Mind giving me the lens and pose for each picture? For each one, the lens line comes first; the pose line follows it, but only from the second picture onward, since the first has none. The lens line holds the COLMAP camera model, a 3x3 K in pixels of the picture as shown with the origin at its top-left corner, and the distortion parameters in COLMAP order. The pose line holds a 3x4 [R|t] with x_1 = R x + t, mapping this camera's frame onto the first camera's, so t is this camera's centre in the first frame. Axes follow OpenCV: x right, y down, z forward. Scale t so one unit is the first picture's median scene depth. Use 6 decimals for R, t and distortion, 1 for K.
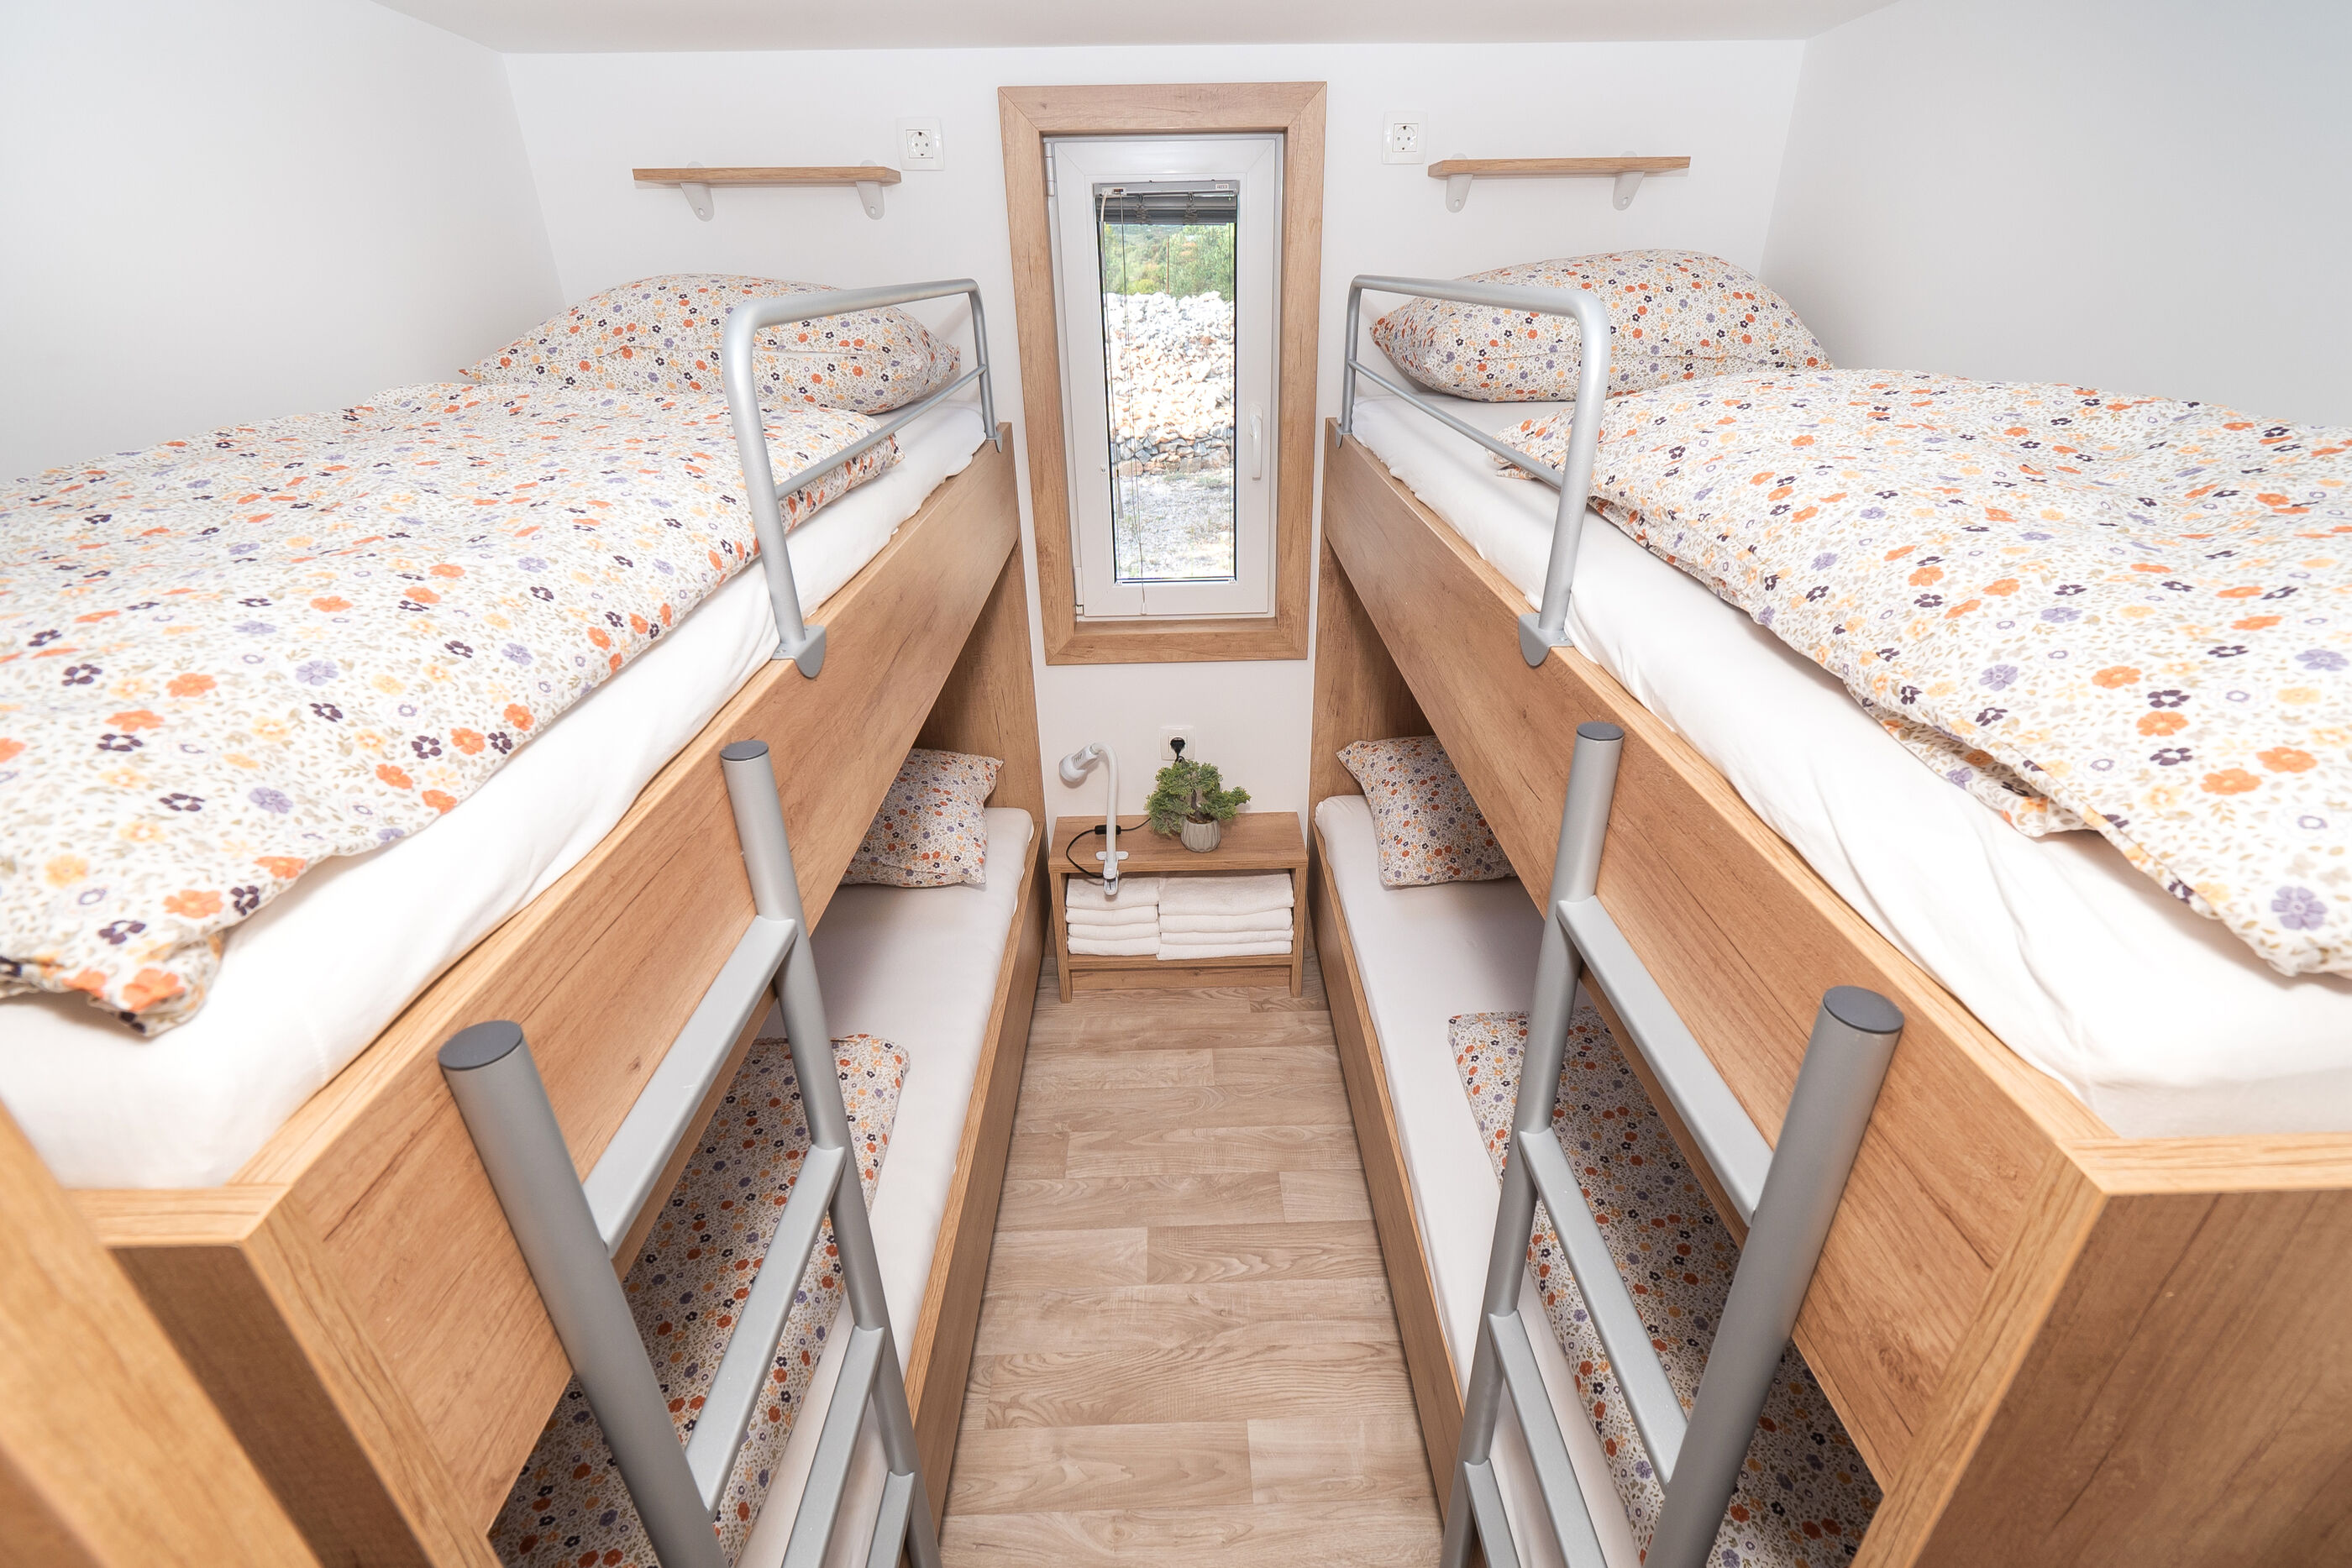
lens RADIAL K [[1037.0, 0, 1176.0], [0, 1037.0, 784.0], [0, 0, 1]] dist [0.003909, -0.000362]
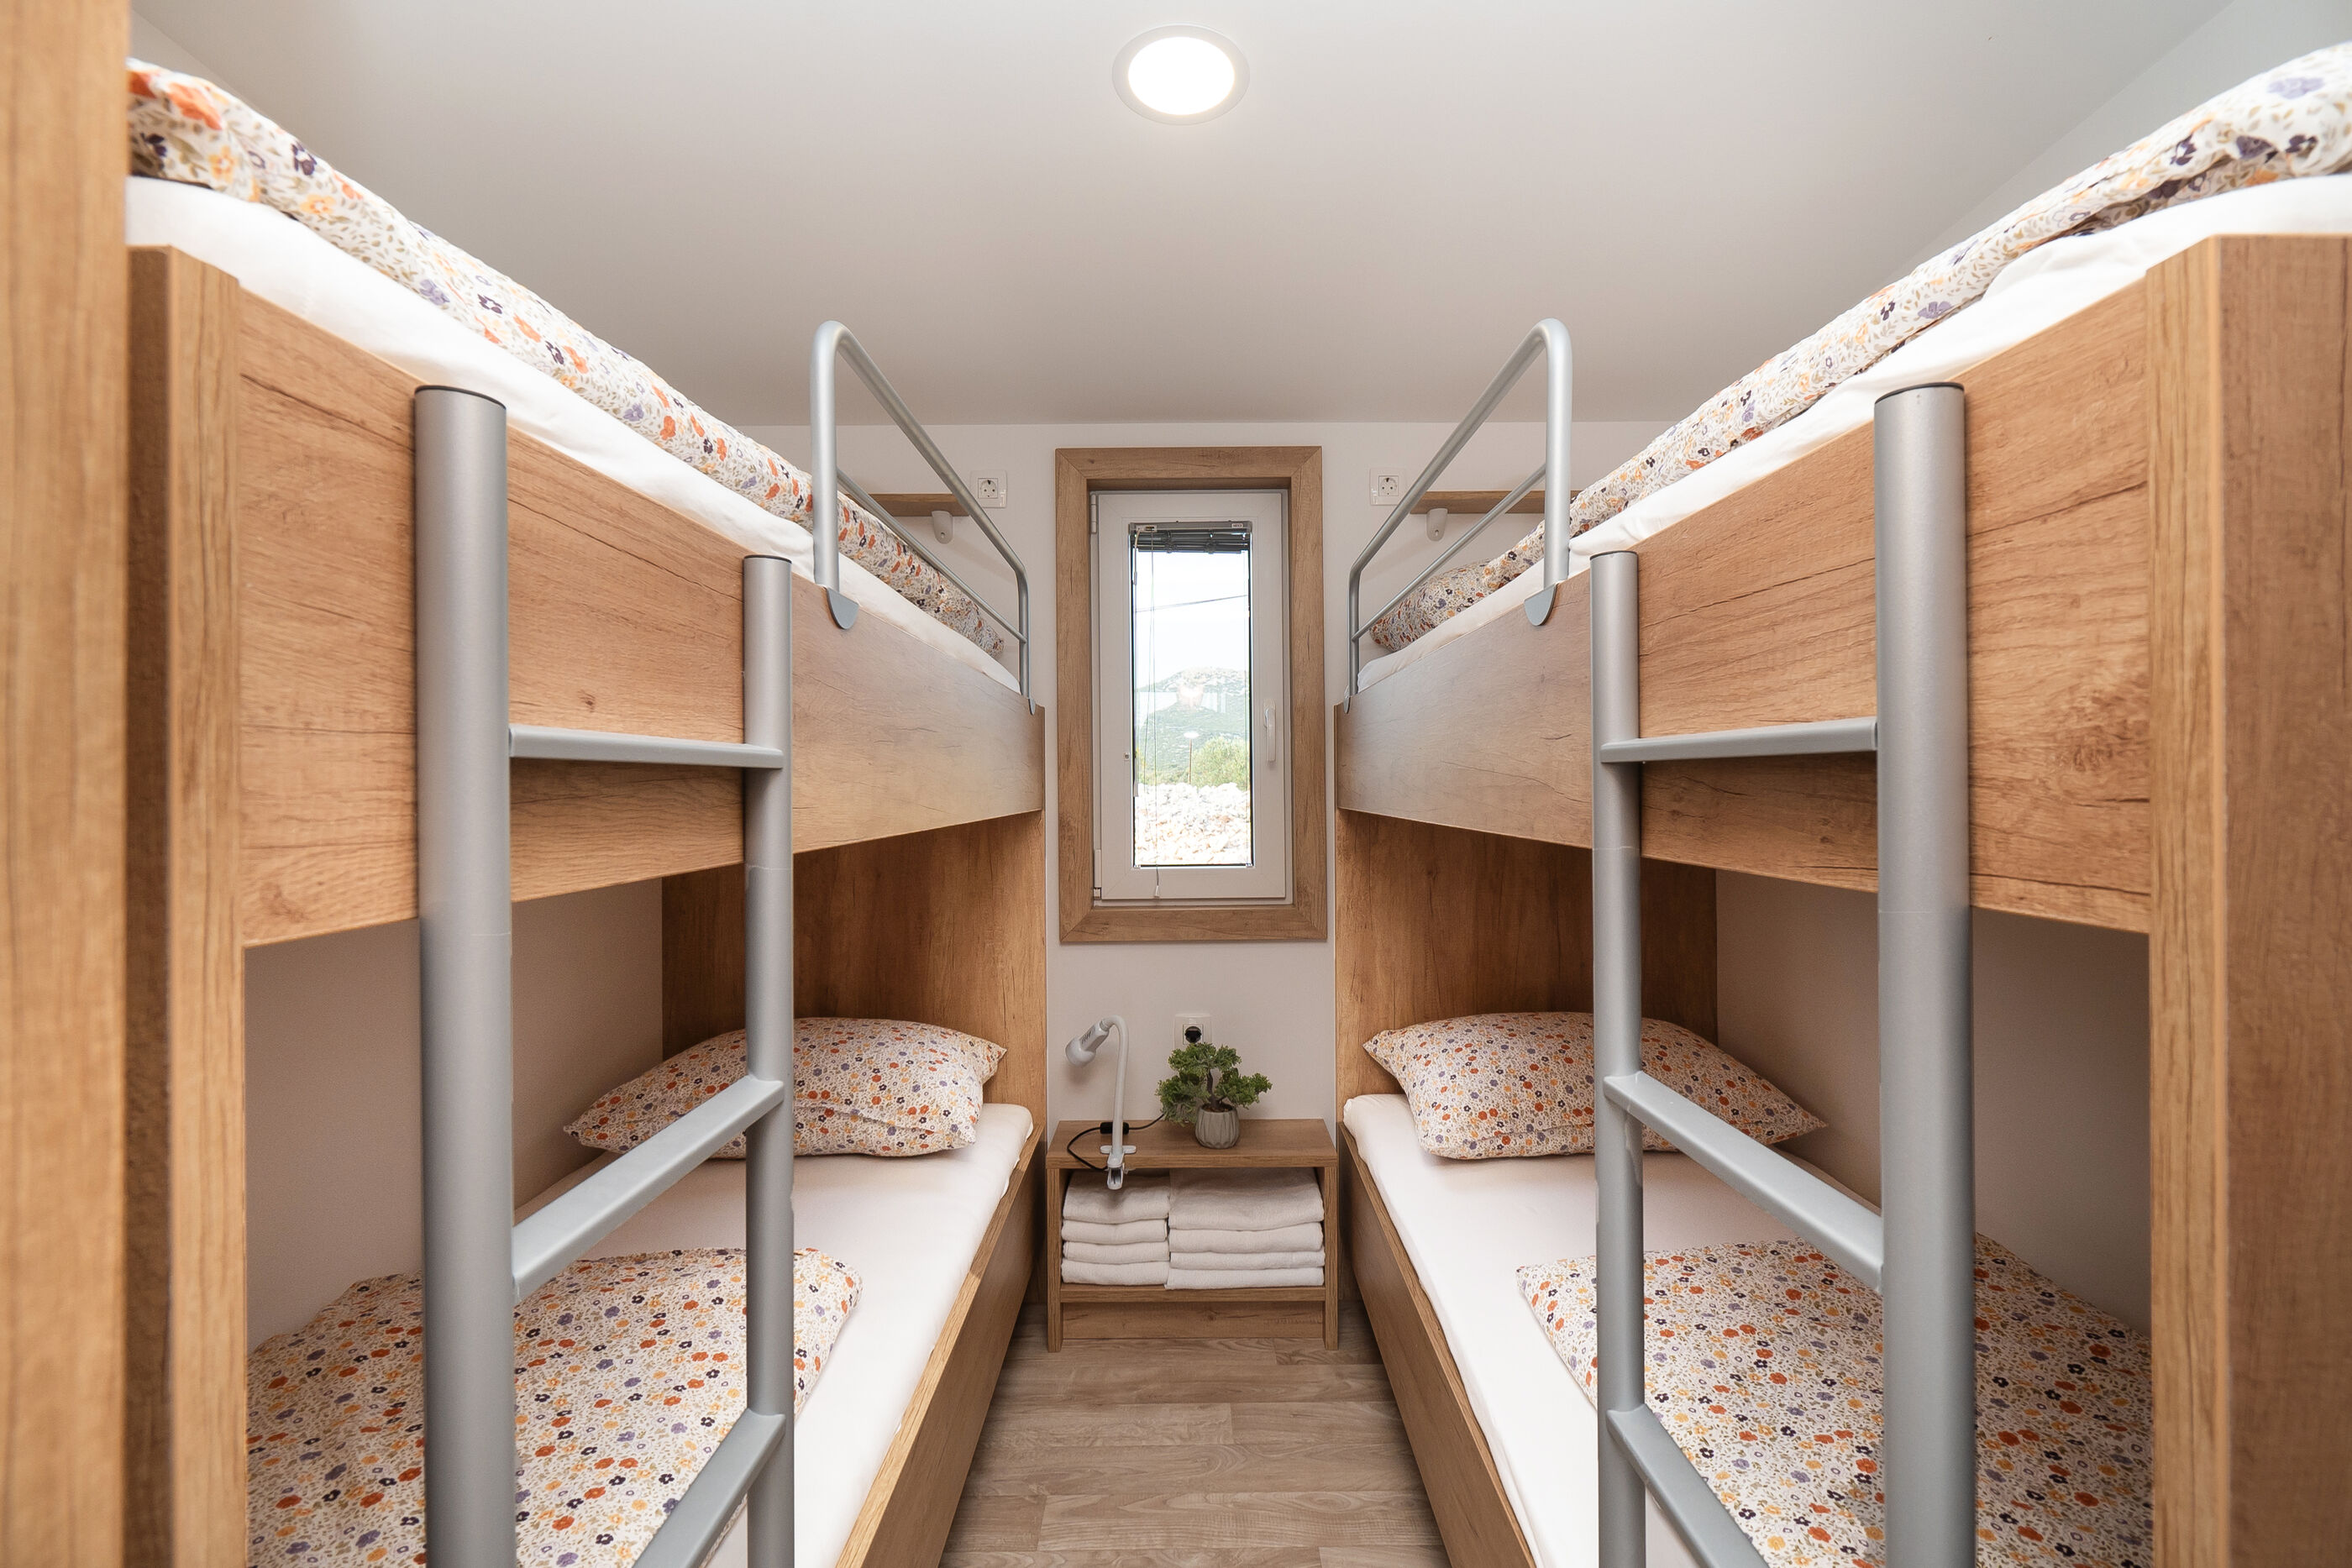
lens RADIAL K [[1037.0, 0, 1176.0], [0, 1037.0, 784.0], [0, 0, 1]] dist [0.003909, -0.000362]
pose [[0.999692, 0.013781, -0.020632, 0.002580], [-0.021567, 0.893767, -0.448012, 0.192724], [0.012266, 0.448319, 0.893789, 0.061019]]
